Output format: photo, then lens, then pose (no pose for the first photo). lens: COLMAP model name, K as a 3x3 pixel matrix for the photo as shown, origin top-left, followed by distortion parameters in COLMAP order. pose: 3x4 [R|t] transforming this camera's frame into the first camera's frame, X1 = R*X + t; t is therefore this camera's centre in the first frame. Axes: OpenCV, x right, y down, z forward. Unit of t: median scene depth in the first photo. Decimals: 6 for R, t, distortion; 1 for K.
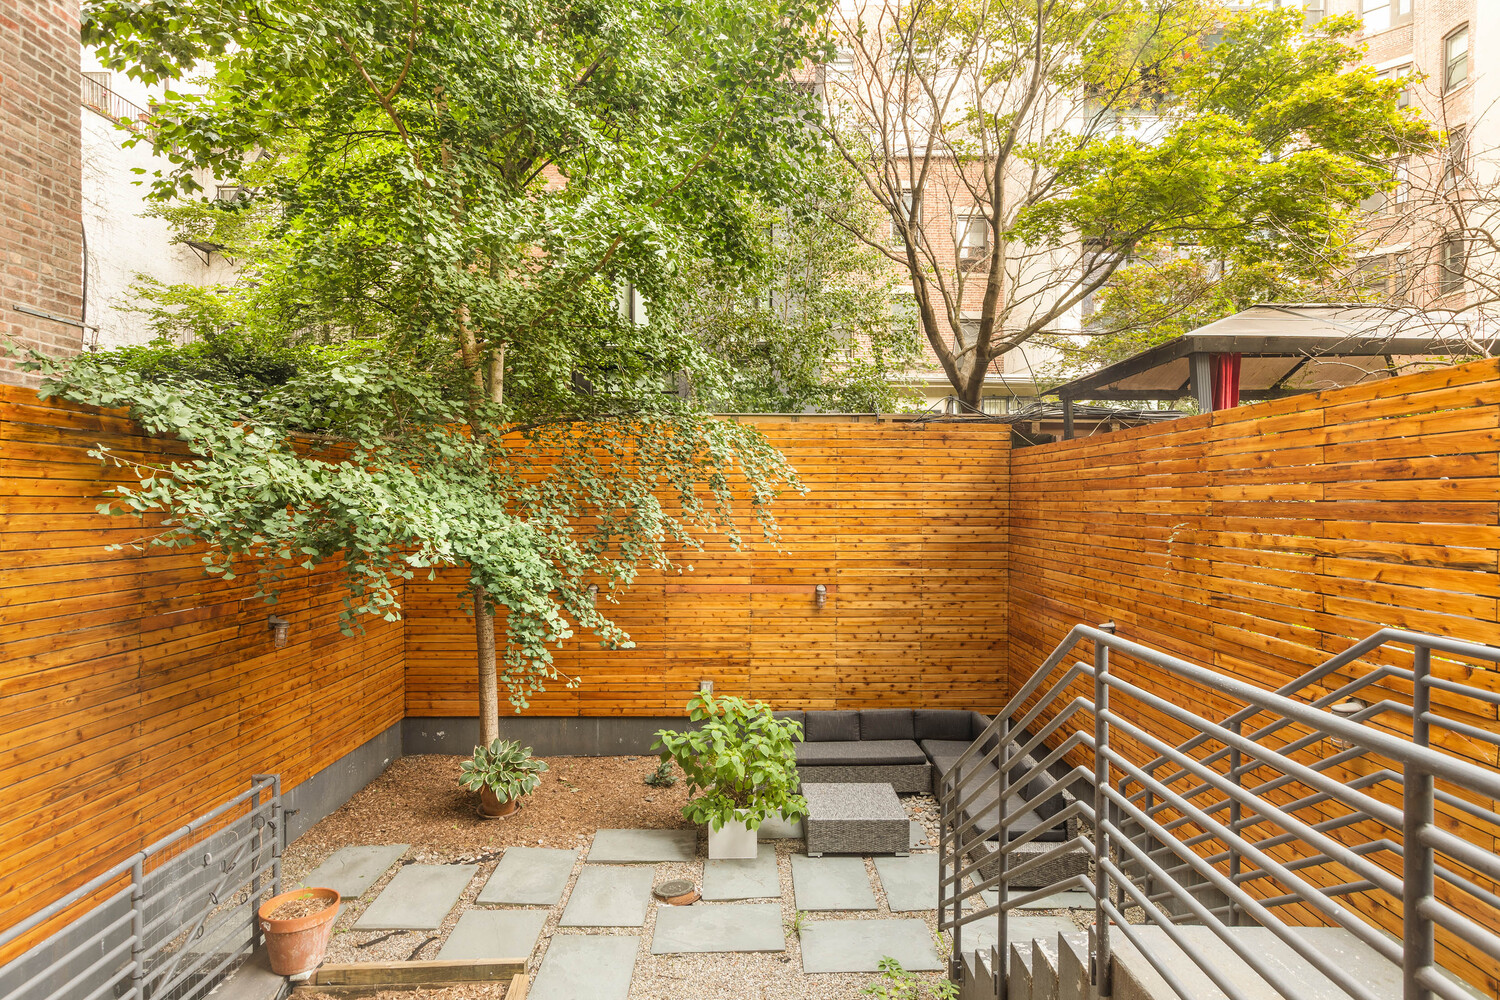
lens RADIAL K [[791.0, 0, 746.1], [0, 791.0, 502.5], [0, 0, 1]] dist [-0.004321, -0.001764]
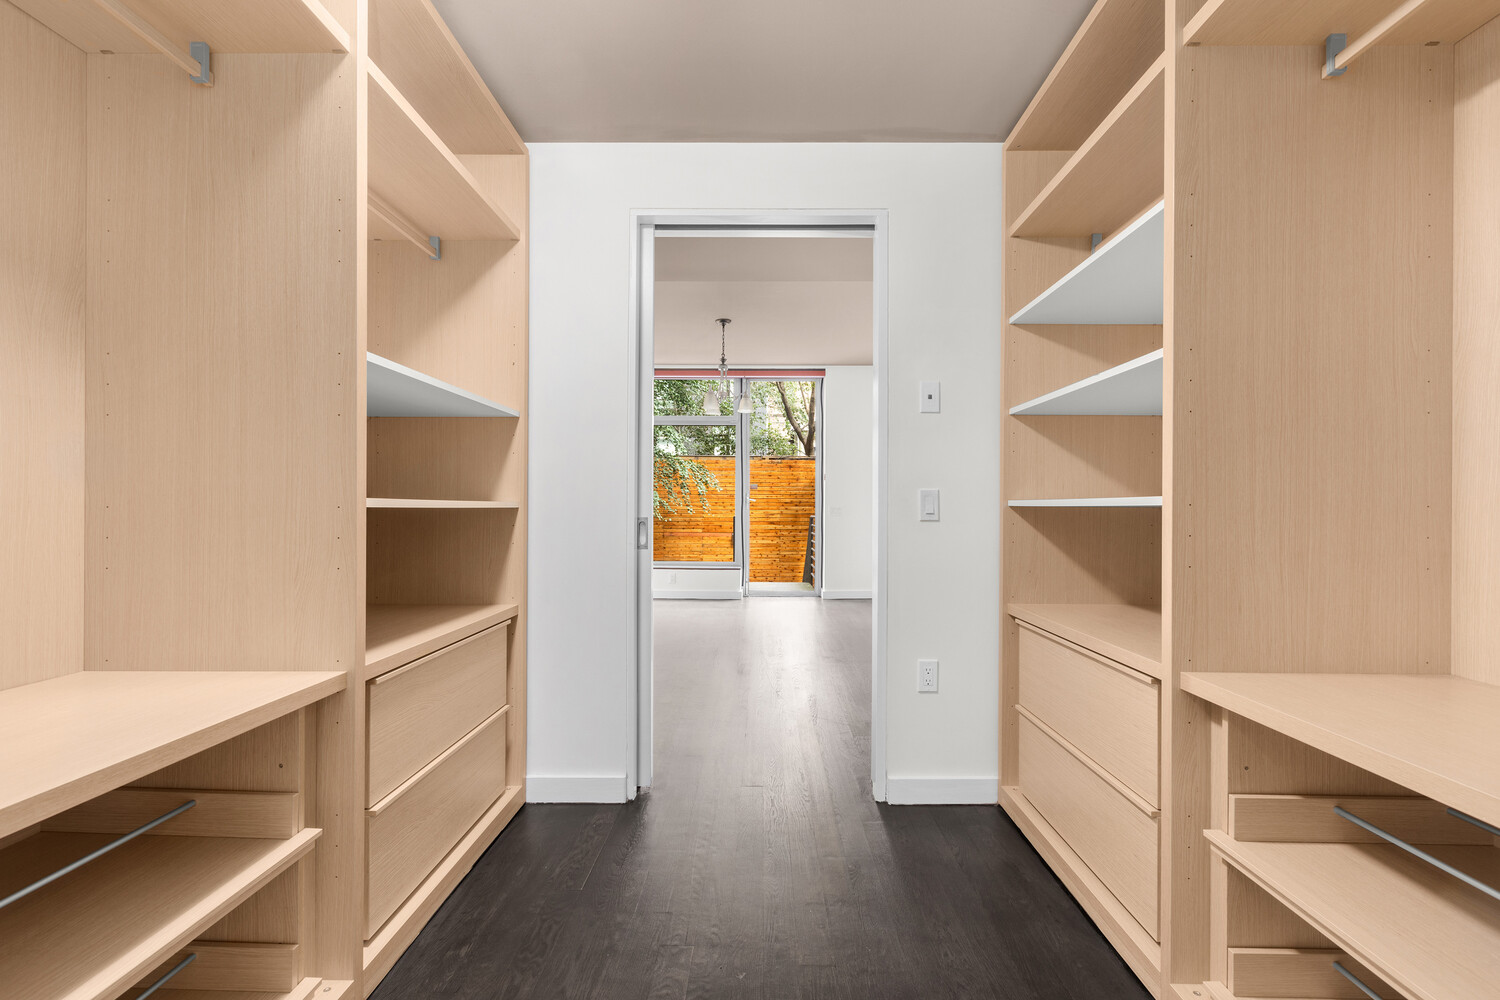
lens RADIAL K [[679.4, 0, 748.4], [0, 679.4, 505.7], [0, 0, 1]] dist [0.003749, 0.000438]
pose [[0.999886, 0.001118, -0.015069, 0.186691], [-0.001255, 0.999958, -0.009119, 0.052114], [0.015058, 0.009137, 0.999845, -1.036590]]
